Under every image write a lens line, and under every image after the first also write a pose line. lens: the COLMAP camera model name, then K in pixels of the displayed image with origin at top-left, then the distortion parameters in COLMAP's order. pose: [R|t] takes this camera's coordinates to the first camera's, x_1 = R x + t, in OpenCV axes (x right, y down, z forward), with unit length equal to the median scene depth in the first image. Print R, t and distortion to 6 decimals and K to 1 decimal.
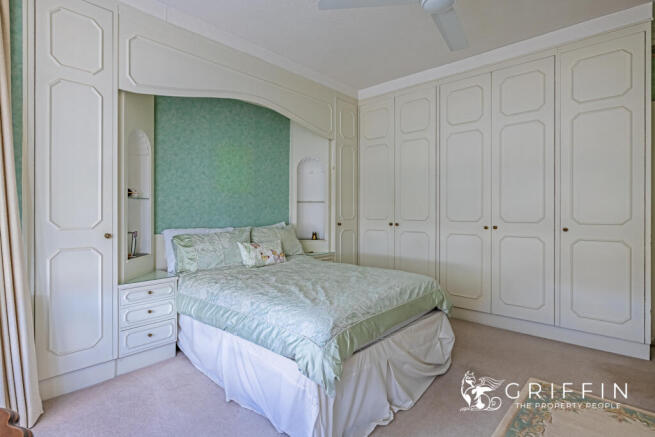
lens RADIAL K [[333.2, 0, 327.9], [0, 333.2, 213.9], [0, 0, 1]] dist [-0.000056, 0.000405]
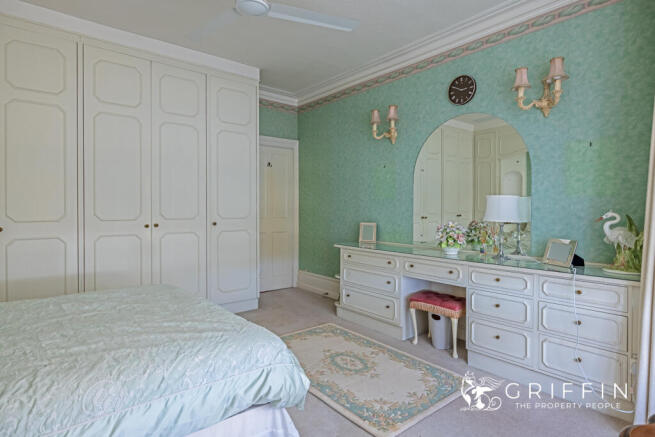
lens RADIAL K [[351.1, 0, 327.5], [0, 351.1, 216.1], [0, 0, 1]] dist [-0.007076, -0.000318]
pose [[0.136630, -0.021109, 0.990397, -0.663845], [0.005136, 0.999775, 0.020600, -0.006906], [-0.990609, 0.002273, 0.136708, 0.567916]]
